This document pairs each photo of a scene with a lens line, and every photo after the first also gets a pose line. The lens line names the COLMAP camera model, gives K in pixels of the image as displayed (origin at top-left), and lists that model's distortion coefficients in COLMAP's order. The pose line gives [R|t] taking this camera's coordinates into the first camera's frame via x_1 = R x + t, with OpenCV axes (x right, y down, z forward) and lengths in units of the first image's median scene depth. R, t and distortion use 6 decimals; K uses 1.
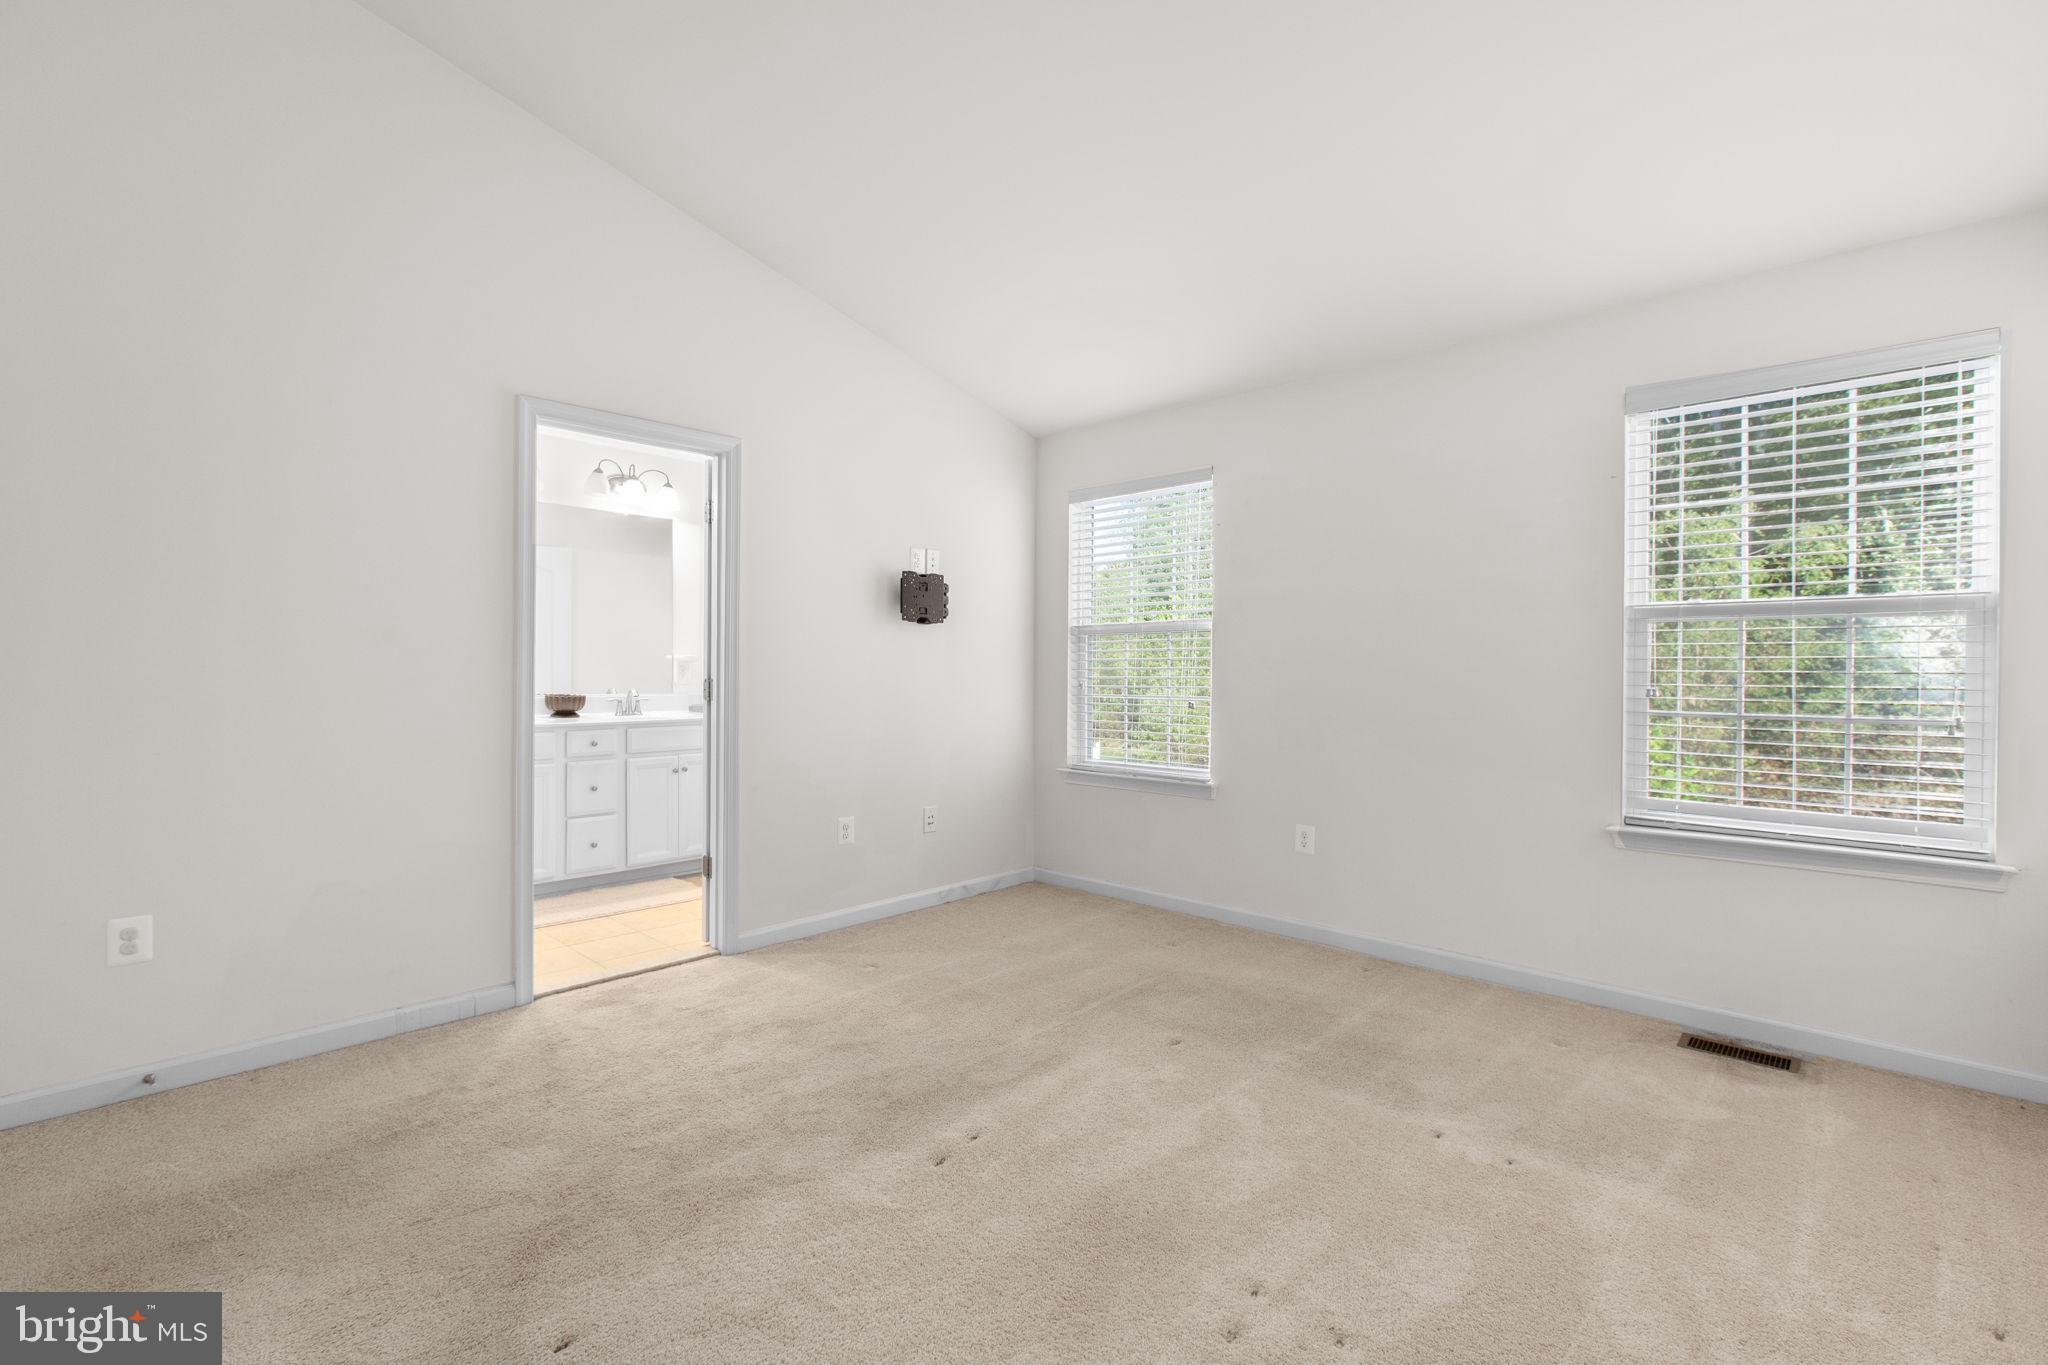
lens RADIAL K [[918.2, 0, 1029.0], [0, 918.2, 672.5], [0, 0, 1]] dist [0.000617, -0.000078]
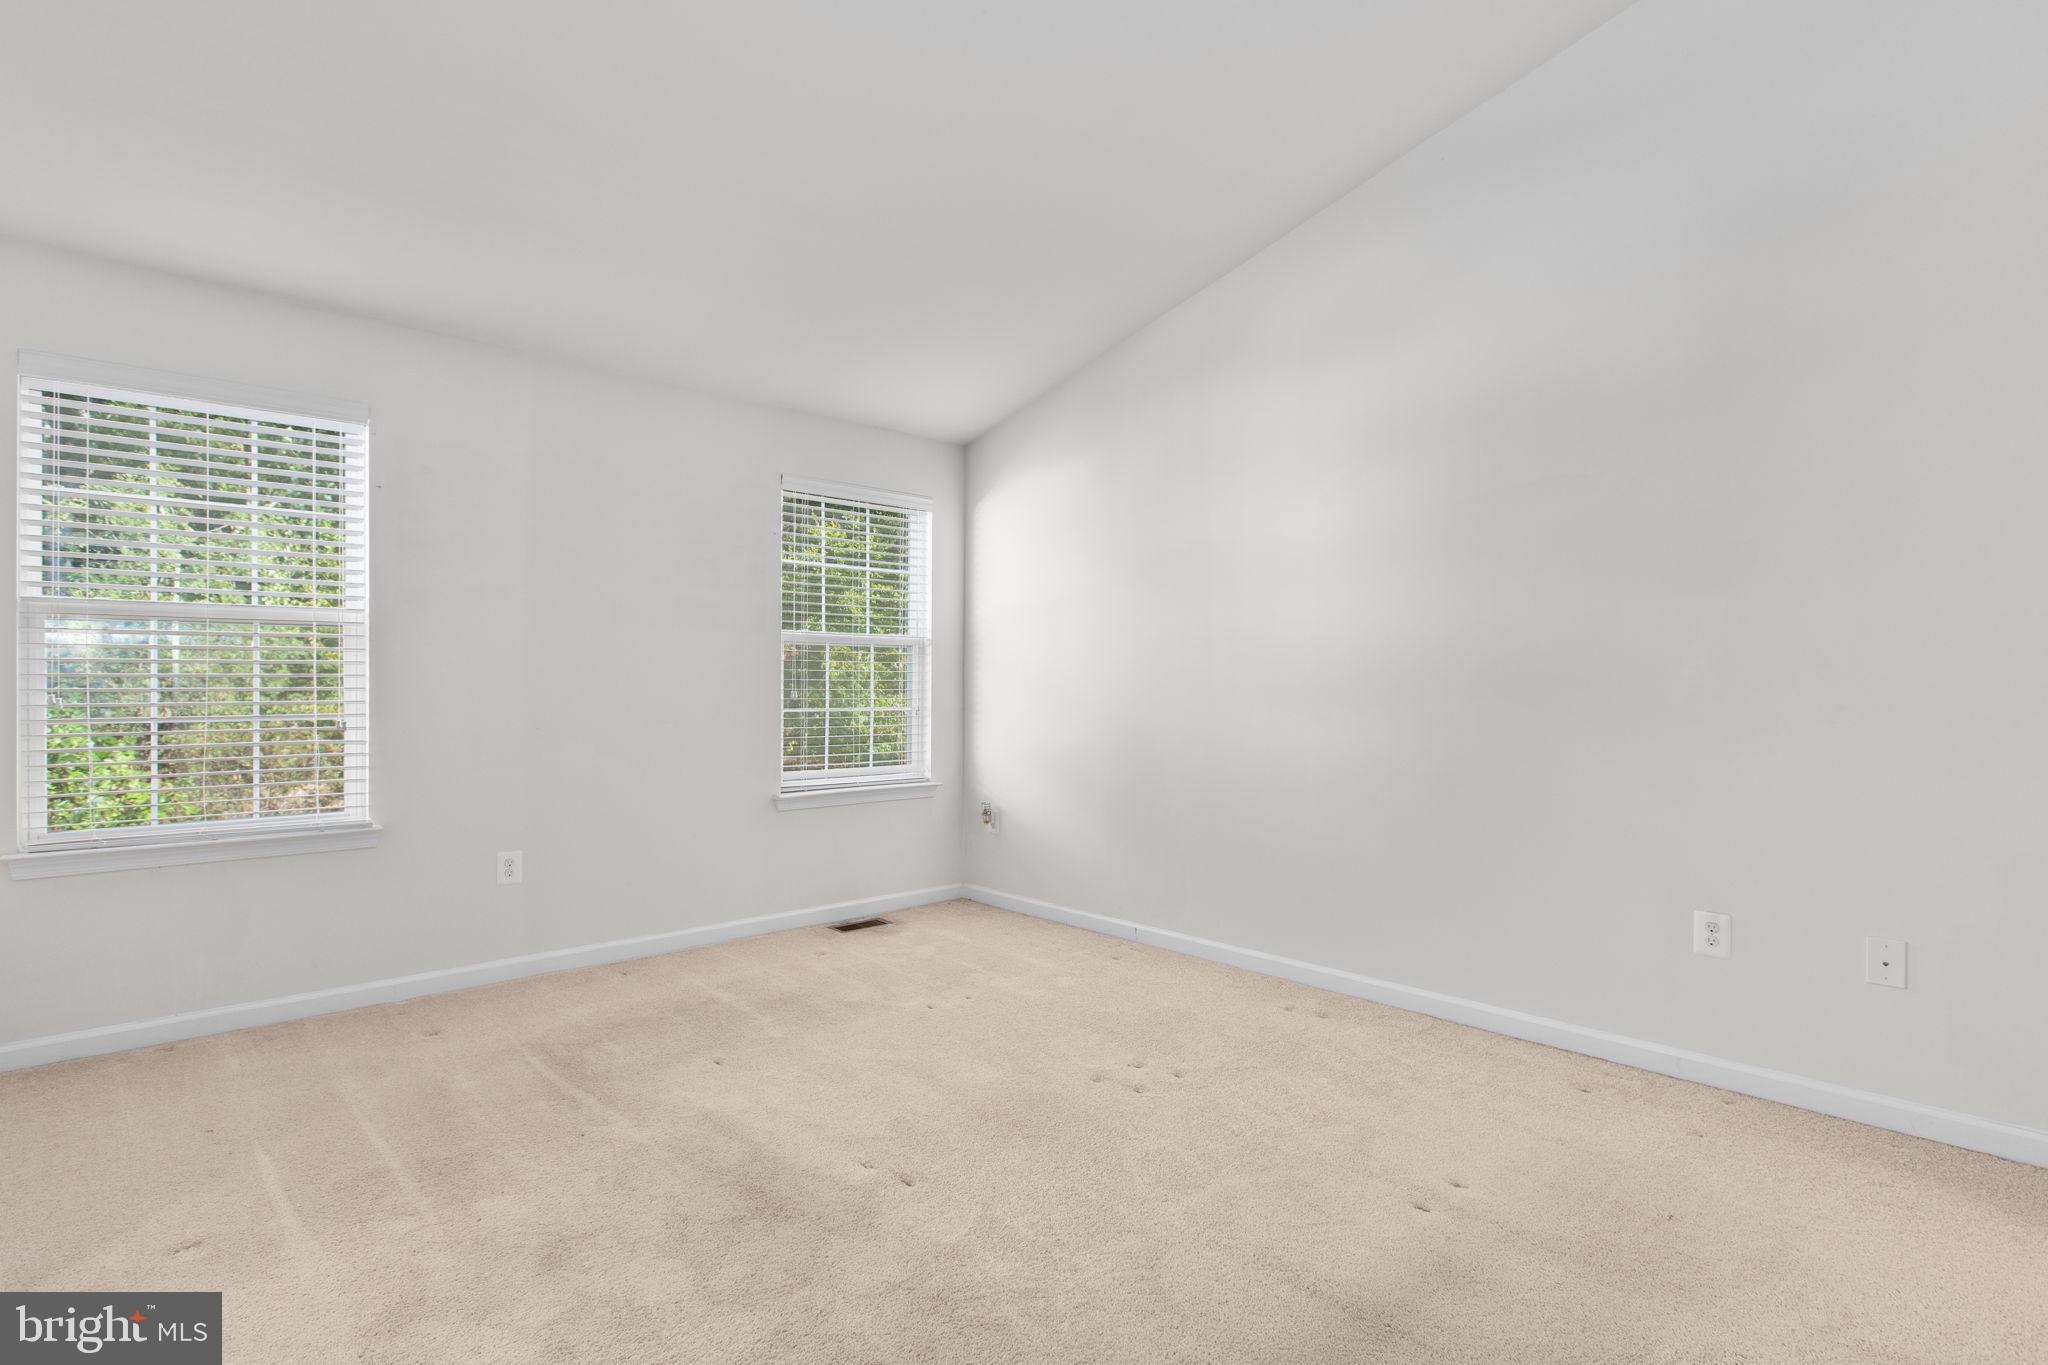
lens RADIAL K [[994.5, 0, 999.0], [0, 994.5, 683.6], [0, 0, 1]] dist [0.000621, 0.000434]
pose [[0.067365, 0.001093, 0.997728, -0.873578], [-0.000428, 0.999999, -0.001066, 0.006552], [-0.997728, -0.000355, 0.067366, 0.642974]]
